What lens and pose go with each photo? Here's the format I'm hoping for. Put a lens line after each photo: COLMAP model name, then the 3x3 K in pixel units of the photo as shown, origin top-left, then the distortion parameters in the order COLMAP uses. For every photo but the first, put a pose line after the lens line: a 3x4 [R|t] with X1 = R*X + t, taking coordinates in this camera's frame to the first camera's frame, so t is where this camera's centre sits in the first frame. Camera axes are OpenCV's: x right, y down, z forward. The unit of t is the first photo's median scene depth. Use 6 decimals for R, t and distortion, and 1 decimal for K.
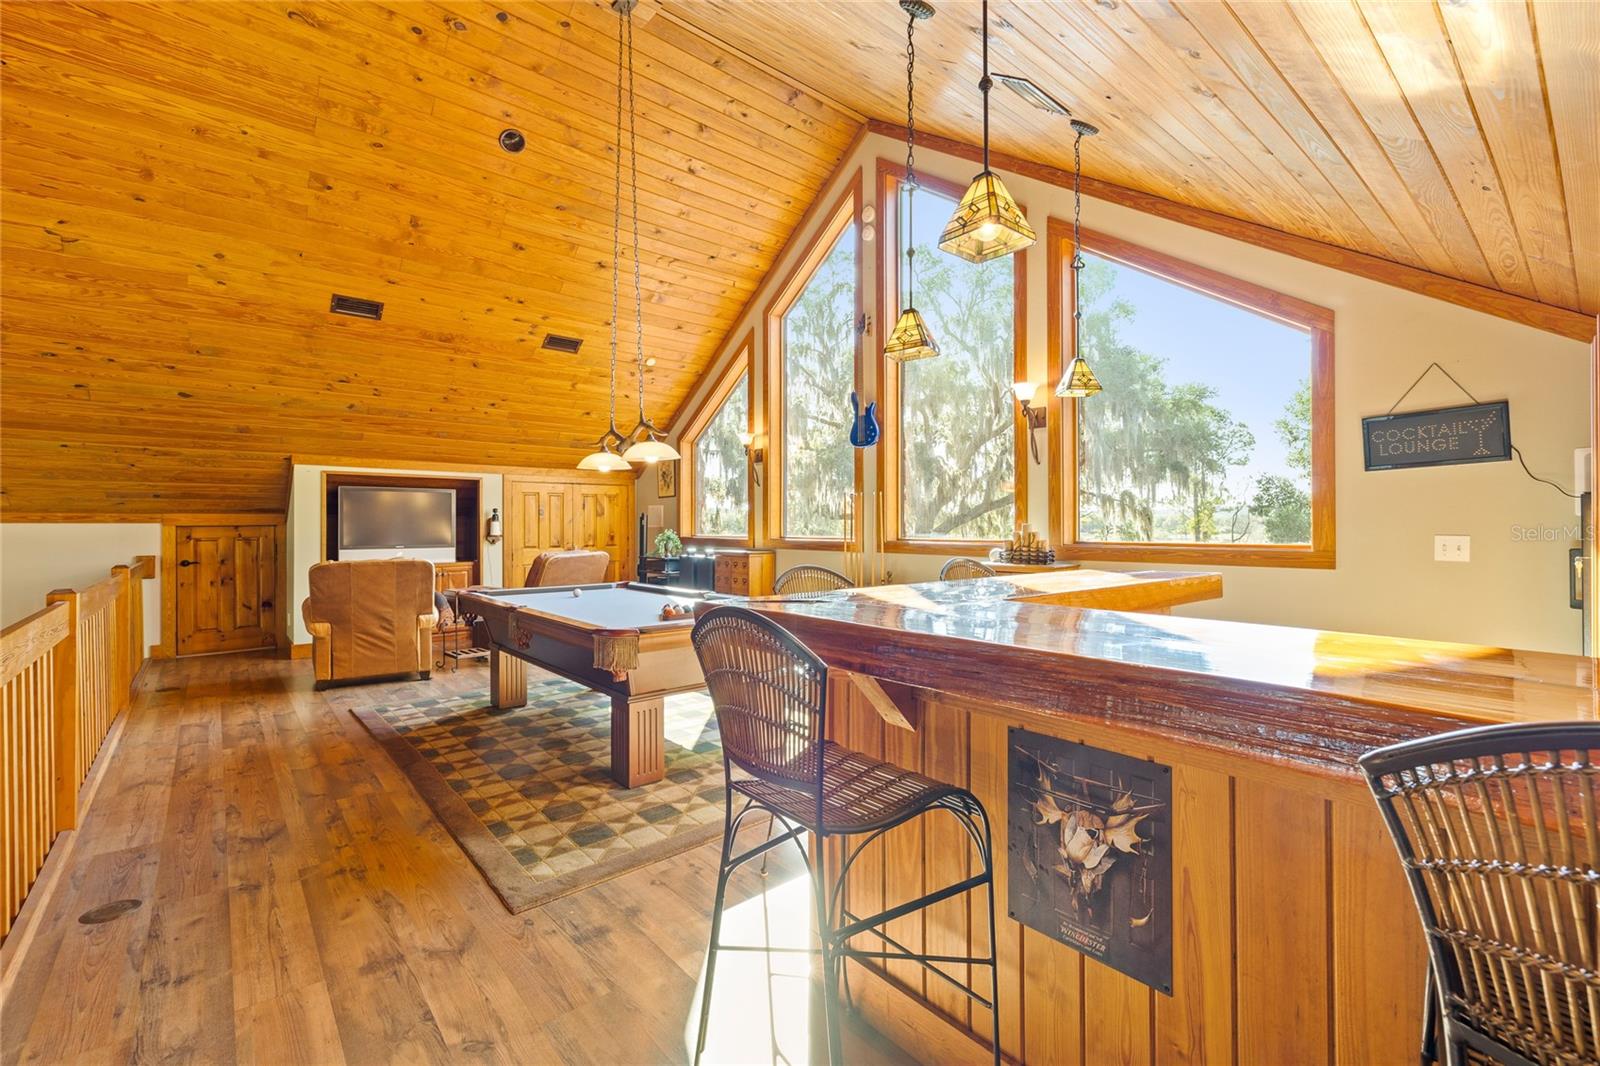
lens RADIAL K [[690.7, 0, 796.1], [0, 690.7, 521.8], [0, 0, 1]] dist [0.000758, -0.000532]
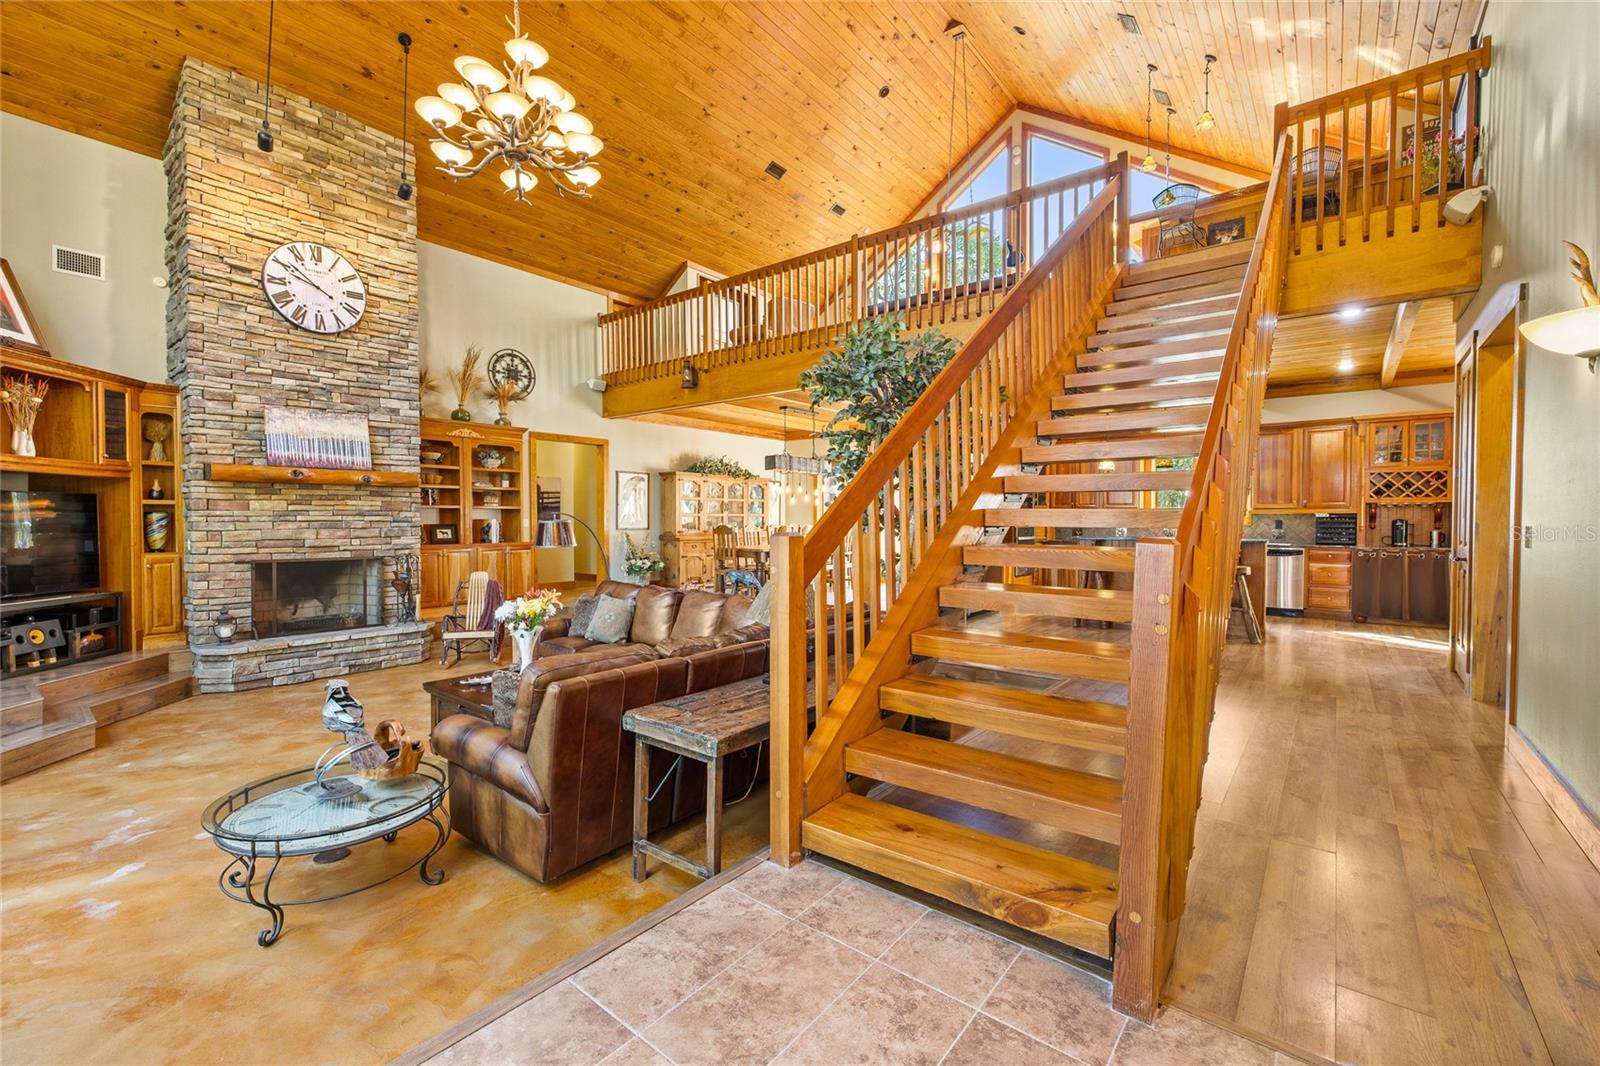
lens RADIAL K [[678.9, 0, 792.3], [0, 678.9, 529.0], [0, 0, 1]] dist [0.002938, -0.000063]
pose [[0.981628, 0.001774, 0.190798, -0.908522], [-0.006743, 0.999655, 0.025401, 0.606517], [-0.190687, -0.026221, 0.981301, -0.840363]]
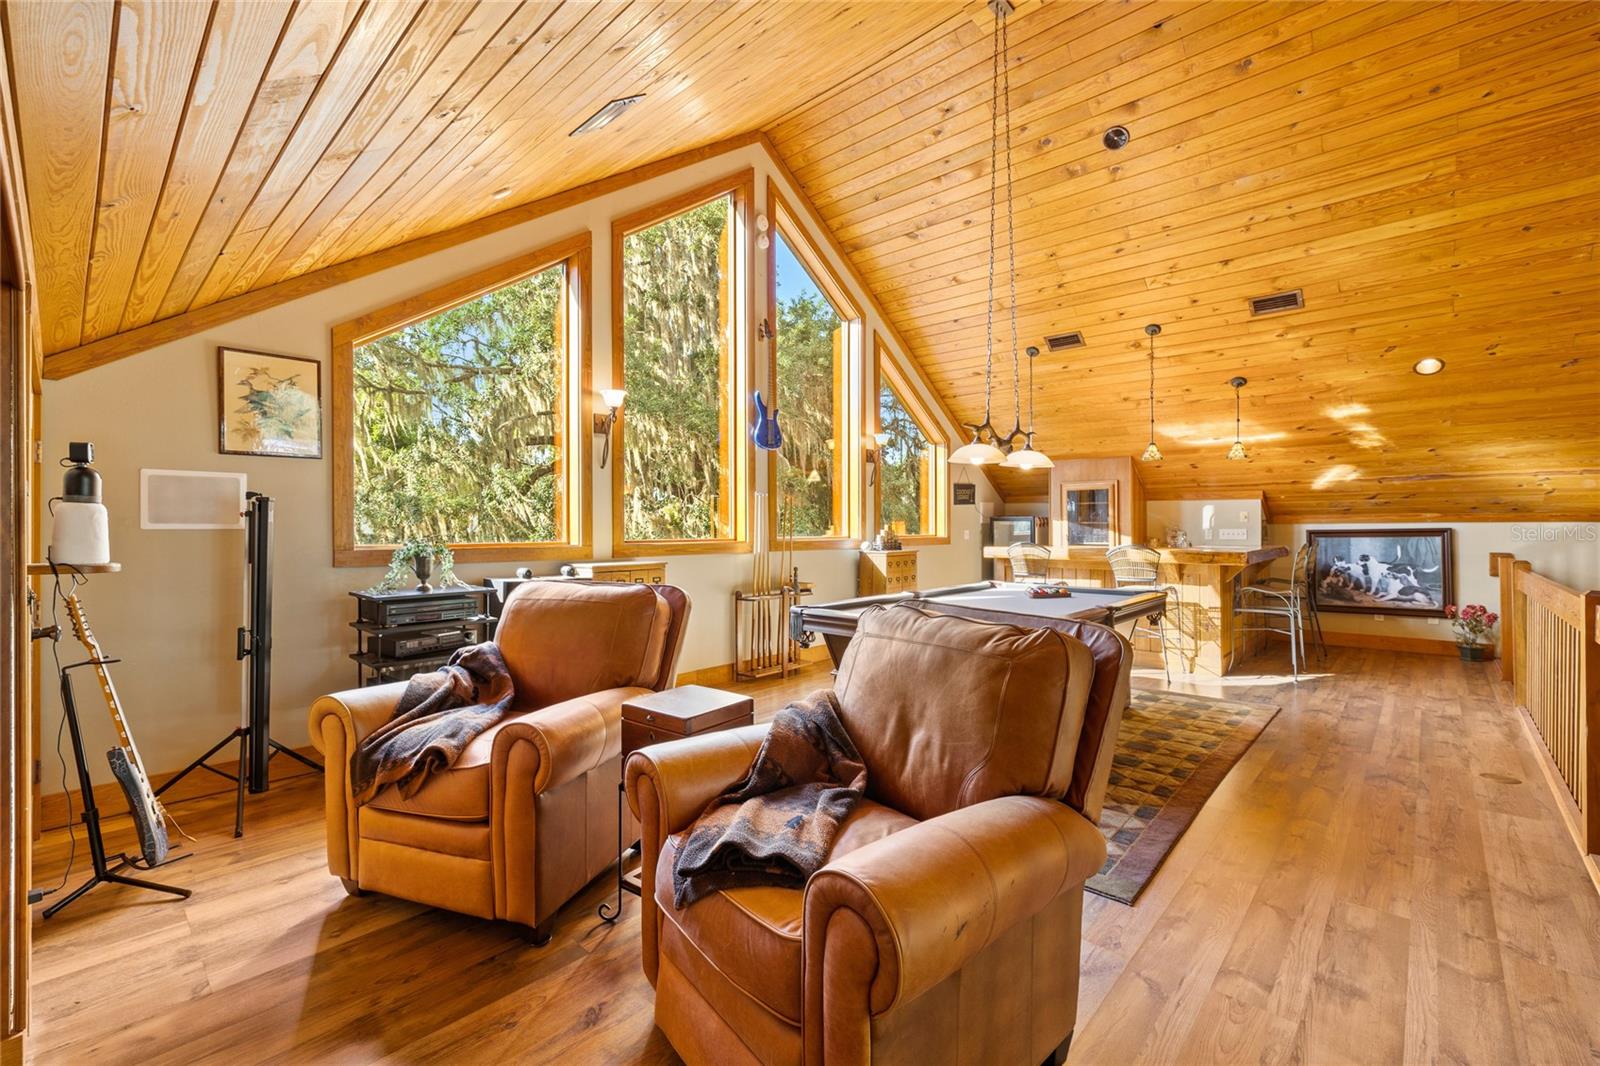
lens RADIAL K [[678.9, 0, 792.3], [0, 678.9, 529.0], [0, 0, 1]] dist [0.002938, -0.000063]
pose [[-0.115272, -0.001675, 0.993333, -0.902704], [-0.006661, 0.999977, 0.000913, 0.008753], [-0.993312, -0.006511, -0.115281, 1.068628]]
